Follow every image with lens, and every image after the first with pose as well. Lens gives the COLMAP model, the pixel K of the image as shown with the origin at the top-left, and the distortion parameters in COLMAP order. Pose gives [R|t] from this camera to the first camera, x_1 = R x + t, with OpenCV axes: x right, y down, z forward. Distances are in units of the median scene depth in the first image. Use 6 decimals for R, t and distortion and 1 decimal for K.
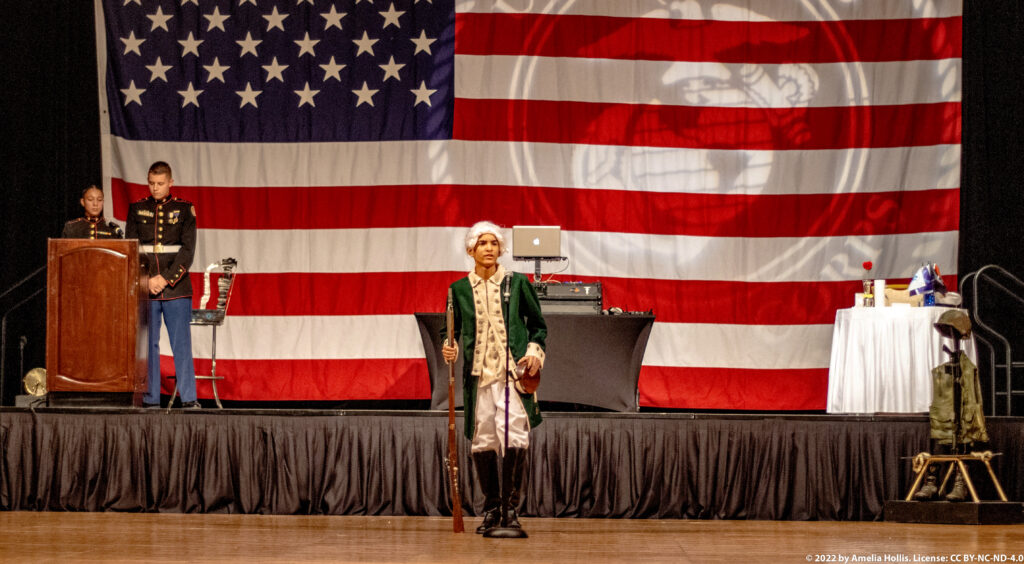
lens RADIAL K [[3061.6, 0, 440.0], [0, 3061.6, 283.2], [0, 0, 1]] dist [-0.061639, -1.718468]
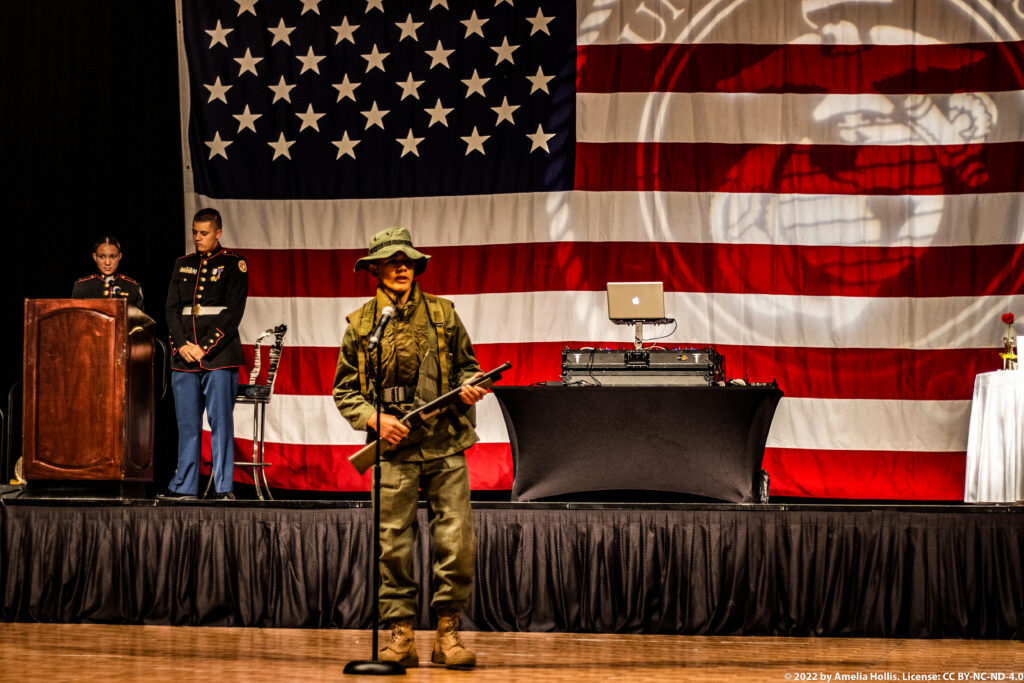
lens RADIAL K [[2619.6, 0, 512.0], [0, 2619.6, 341.5], [0, 0, 1]] dist [-0.085601, -0.165900]
pose [[0.988946, -0.011915, -0.147797, 0.096967], [0.008800, 0.999725, -0.021715, 0.012146], [0.148016, 0.020174, 0.988779, 0.264019]]
